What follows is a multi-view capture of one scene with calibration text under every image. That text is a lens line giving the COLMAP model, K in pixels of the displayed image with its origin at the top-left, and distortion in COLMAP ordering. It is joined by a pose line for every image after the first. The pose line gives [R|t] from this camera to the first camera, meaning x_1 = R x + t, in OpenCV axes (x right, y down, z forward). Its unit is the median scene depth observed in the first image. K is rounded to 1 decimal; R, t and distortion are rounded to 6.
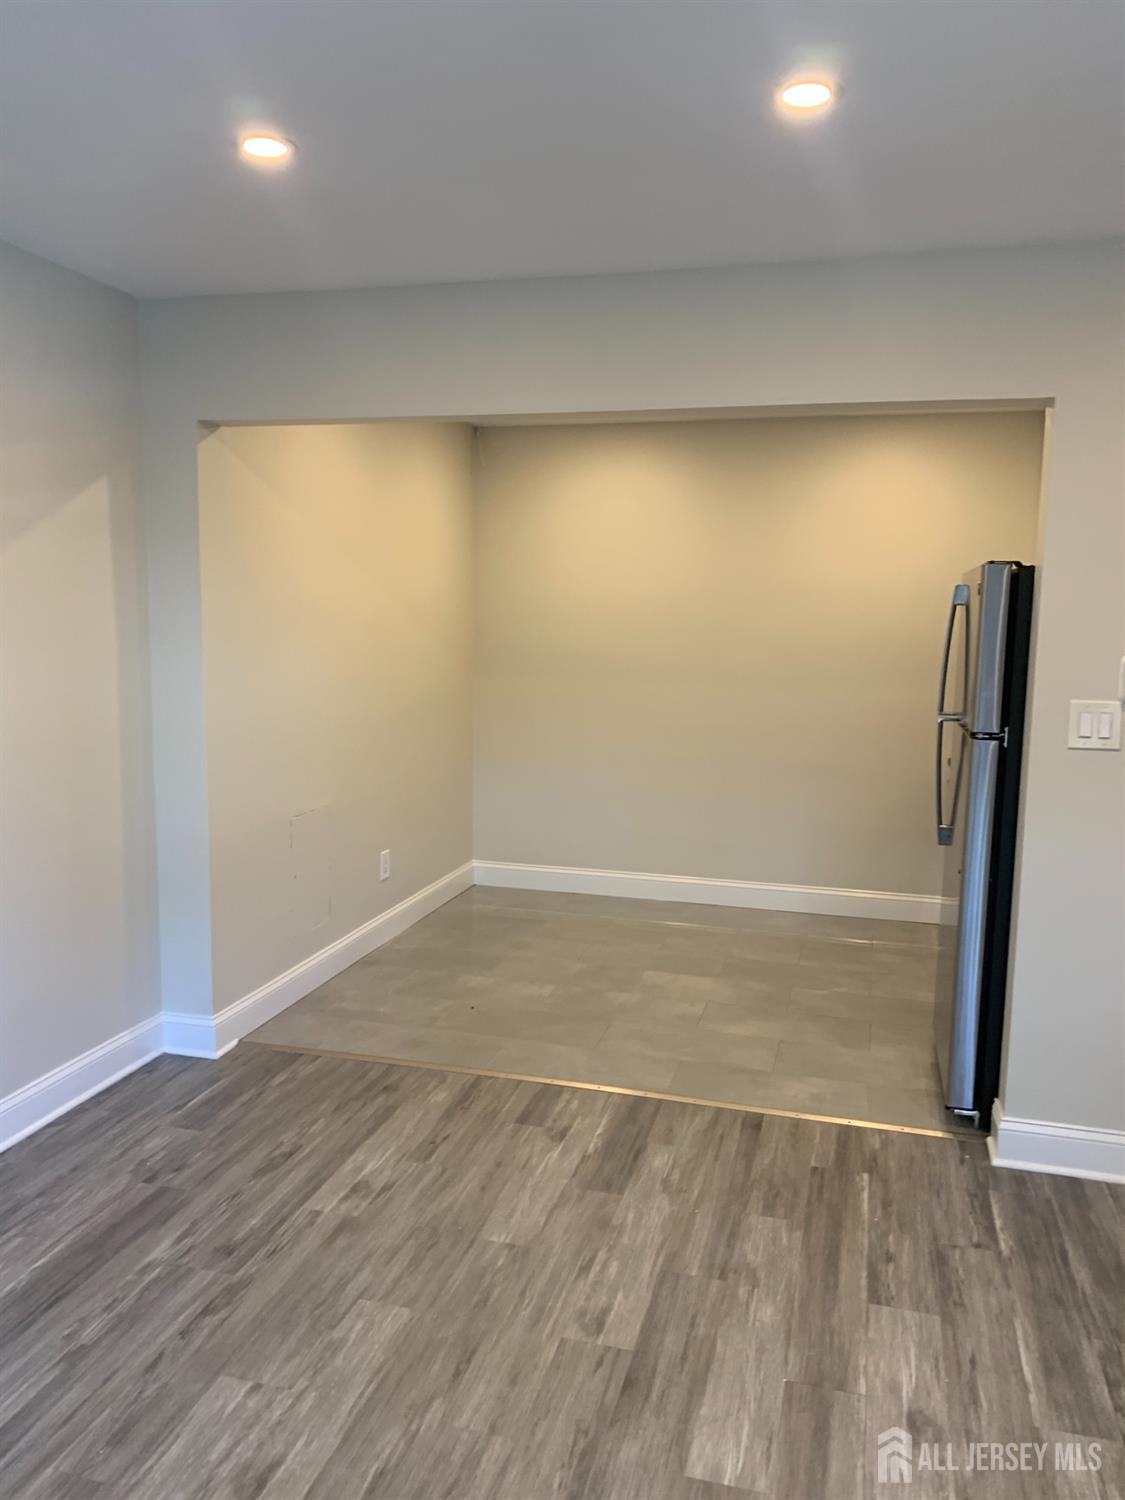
lens RADIAL K [[1142.8, 0, 563.6], [0, 1142.8, 755.6], [0, 0, 1]] dist [0.019990, -0.006768]
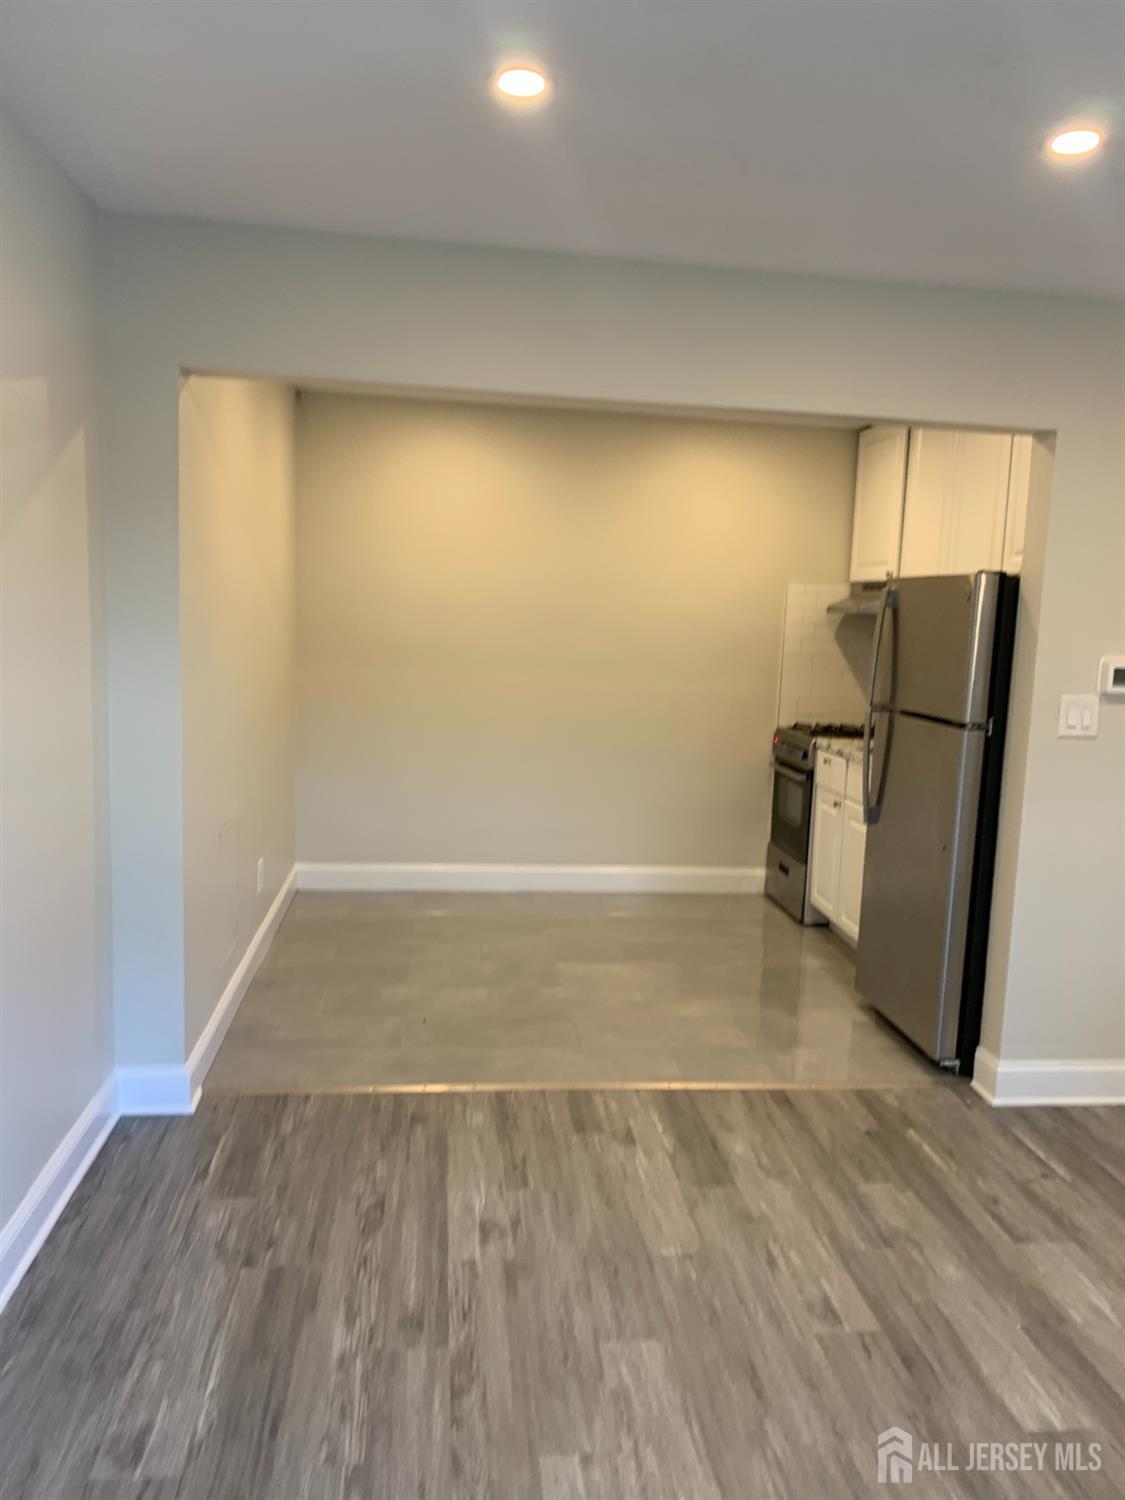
lens RADIAL K [[1142.8, 0, 585.7], [0, 1142.8, 758.6], [0, 0, 1]] dist [0.019990, -0.006768]
pose [[0.922191, -0.027197, 0.385777, -0.442998], [0.018832, 0.999499, 0.025445, -0.022680], [-0.386276, -0.016200, 0.922241, 0.120295]]
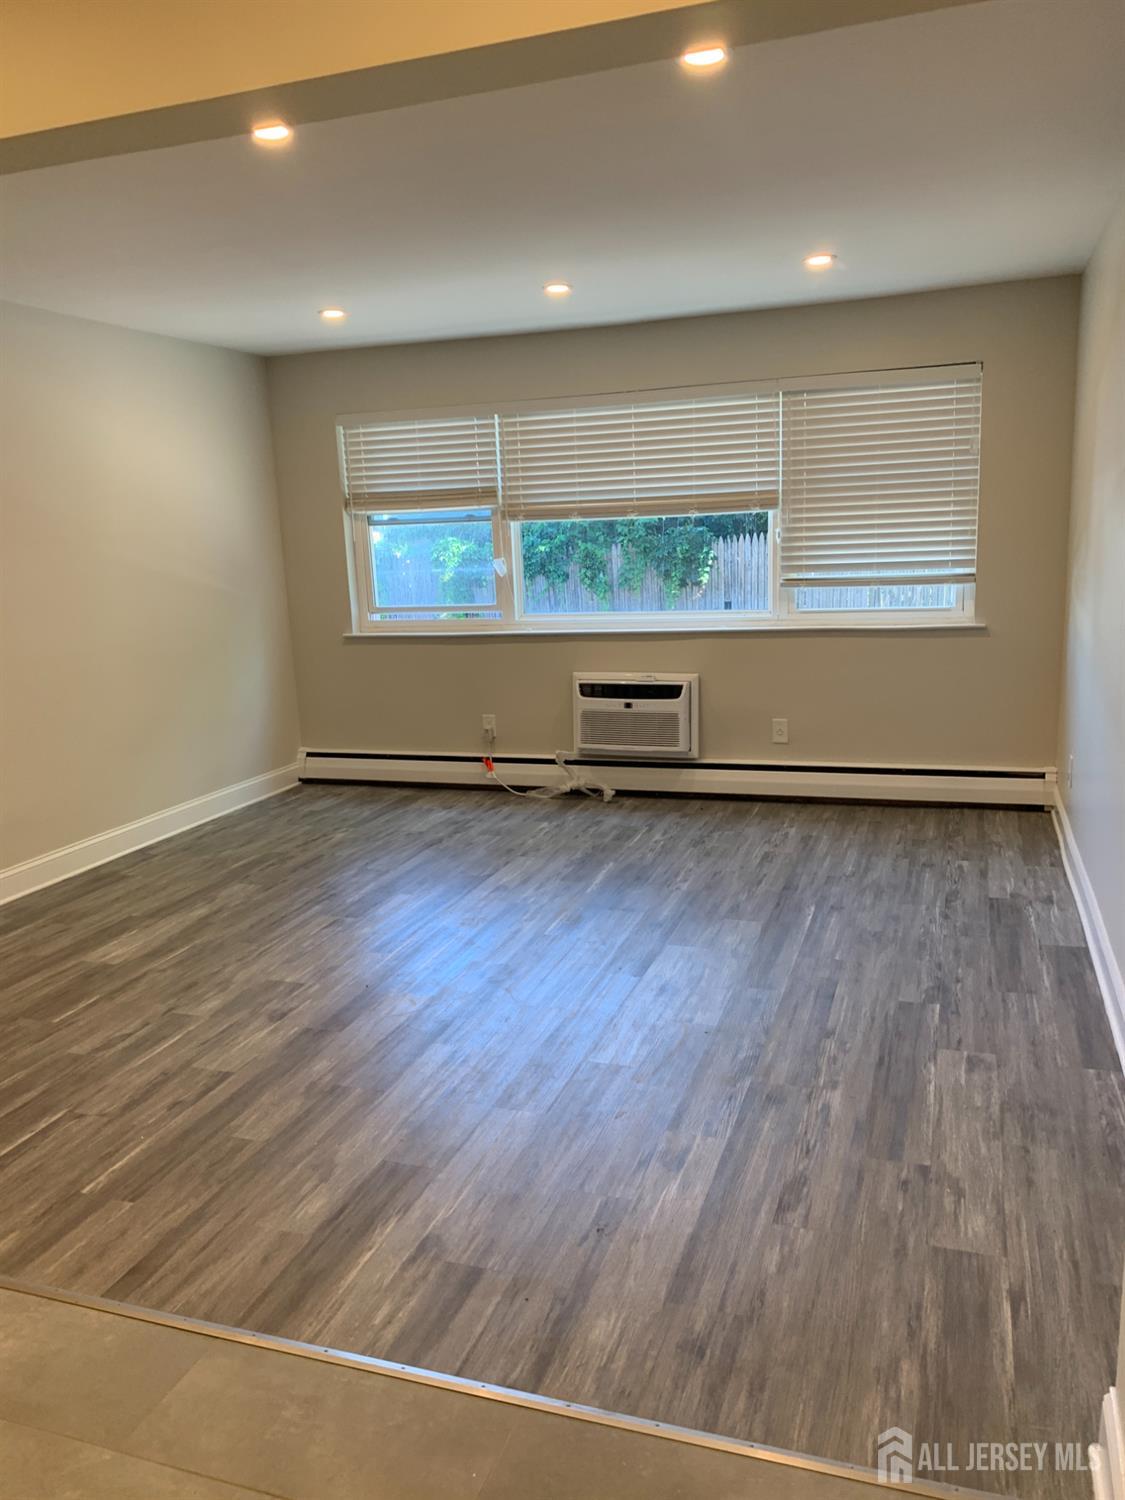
lens RADIAL K [[1142.8, 0, 556.3], [0, 1142.8, 748.6], [0, 0, 1]] dist [0.019990, -0.006768]
pose [[-0.996944, 0.009857, 0.077496, -0.155441], [0.033702, 0.949212, 0.312827, -0.201610], [-0.070477, 0.314482, -0.946643, 1.707910]]
